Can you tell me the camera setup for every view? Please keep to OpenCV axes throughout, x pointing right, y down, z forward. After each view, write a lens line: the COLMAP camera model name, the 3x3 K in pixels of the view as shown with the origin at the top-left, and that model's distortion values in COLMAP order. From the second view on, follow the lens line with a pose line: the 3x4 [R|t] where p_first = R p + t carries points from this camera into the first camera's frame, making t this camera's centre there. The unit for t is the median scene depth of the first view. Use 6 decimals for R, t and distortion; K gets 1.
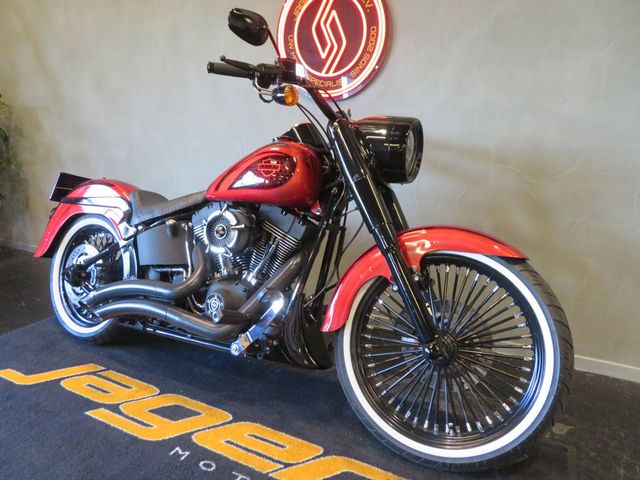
lens RADIAL K [[452.7, 0, 320.0], [0, 452.7, 240.0], [0, 0, 1]] dist [-0.005907, -0.000063]
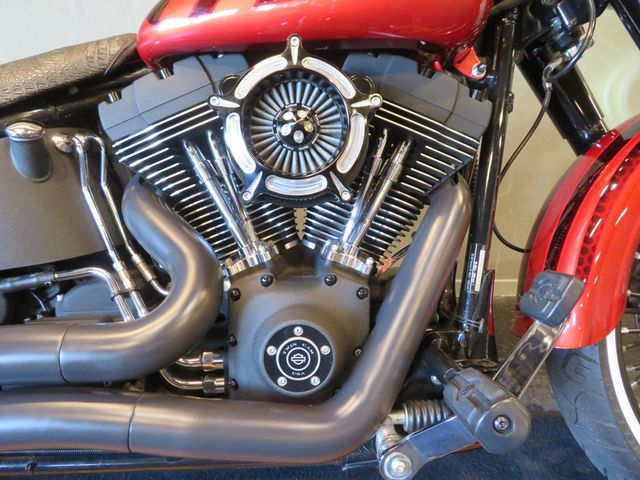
lens RADIAL K [[455.1, 0, 320.0], [0, 455.1, 240.0], [0, 0, 1]] dist [-0.008011, -0.000386]
pose [[0.868756, -0.163094, 0.467614, -0.350187], [0.106986, 0.983728, 0.144340, 0.013801], [-0.483546, -0.075368, 0.872068, 0.696709]]
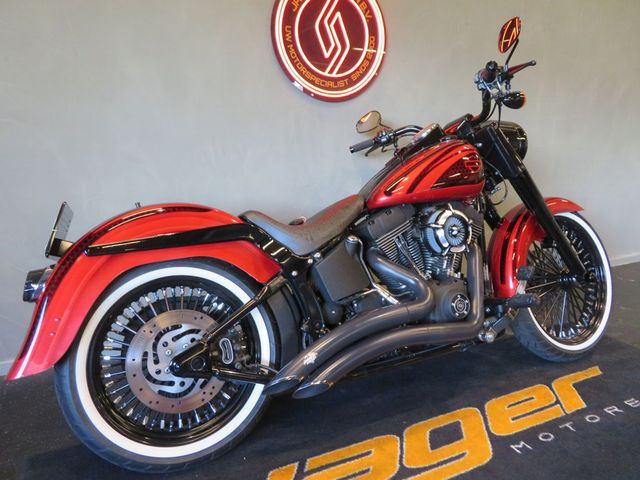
lens RADIAL K [[455.1, 0, 320.0], [0, 455.1, 240.0], [0, 0, 1]] dist [-0.008011, -0.000386]
pose [[0.587198, -0.172423, 0.790866, -1.145789], [0.181904, 0.980167, 0.078635, -0.127487], [-0.788739, 0.097687, 0.606917, 0.610095]]
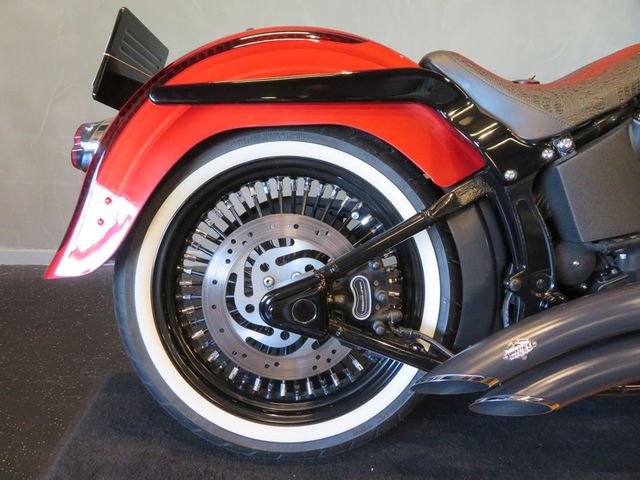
lens RADIAL K [[455.1, 0, 320.0], [0, 455.1, 240.0], [0, 0, 1]] dist [-0.008011, -0.000386]
pose [[0.870001, -0.174769, 0.461035, -0.871646], [0.105233, 0.979342, 0.172668, -0.039906], [-0.481689, -0.101706, 0.870421, 0.881165]]
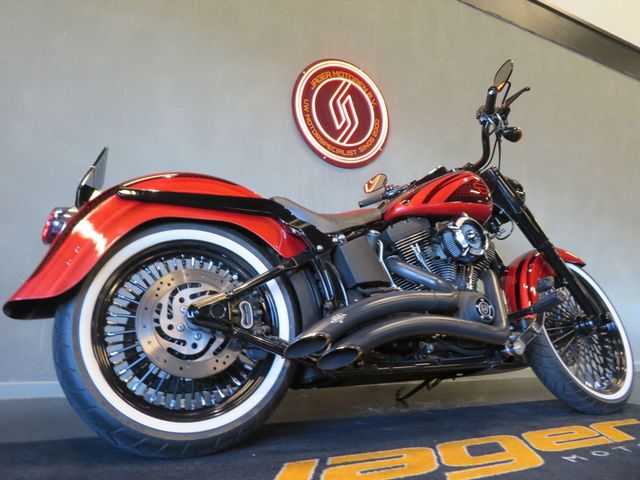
lens RADIAL K [[452.7, 0, 320.0], [0, 452.7, 240.0], [0, 0, 1]] dist [-0.005907, -0.000063]
pose [[0.555073, 0.147801, 0.818565, -1.197588], [0.152607, 0.949288, -0.274887, 0.209769], [-0.817683, 0.277501, 0.504368, 0.745156]]
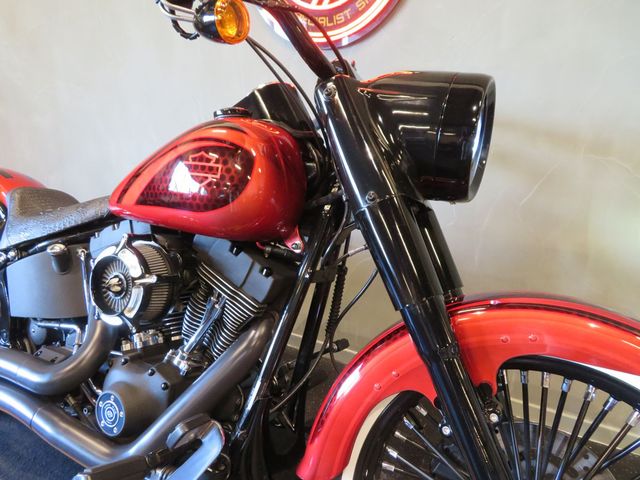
lens RADIAL K [[455.1, 0, 320.0], [0, 455.1, 240.0], [0, 0, 1]] dist [-0.008011, -0.000386]
pose [[0.999914, 0.010834, 0.007345, 0.019567], [-0.011378, 0.996840, 0.078613, -0.115061], [-0.006471, -0.078689, 0.996878, 0.444384]]
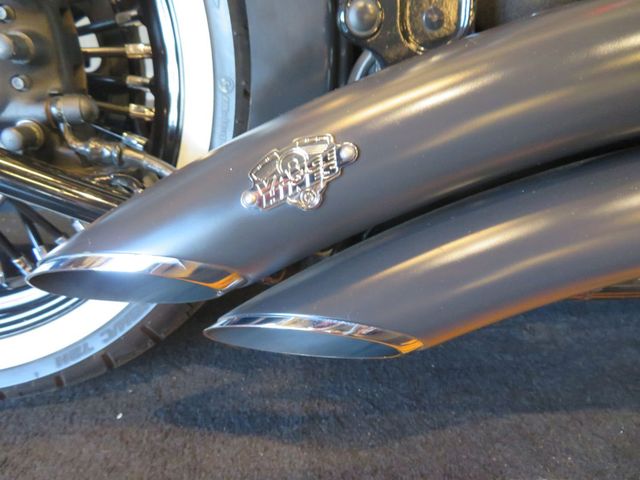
lens RADIAL K [[455.1, 0, 320.0], [0, 455.1, 240.0], [0, 0, 1]] dist [-0.008011, -0.000386]
pose [[0.843004, -0.277410, 0.460856, -0.616708], [0.061481, 0.900833, 0.429791, 0.100859], [-0.534383, -0.333981, 0.776461, 1.028609]]
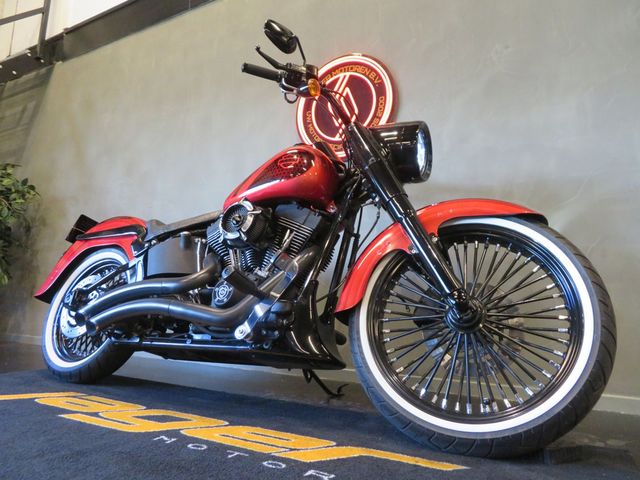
lens RADIAL K [[455.1, 0, 320.0], [0, 455.1, 240.0], [0, 0, 1]] dist [-0.008011, -0.000386]
pose [[0.999527, 0.029096, -0.009964, -0.021960], [-0.030720, 0.929072, -0.368622, 0.378743], [-0.001468, 0.368754, 0.929526, 0.071314]]
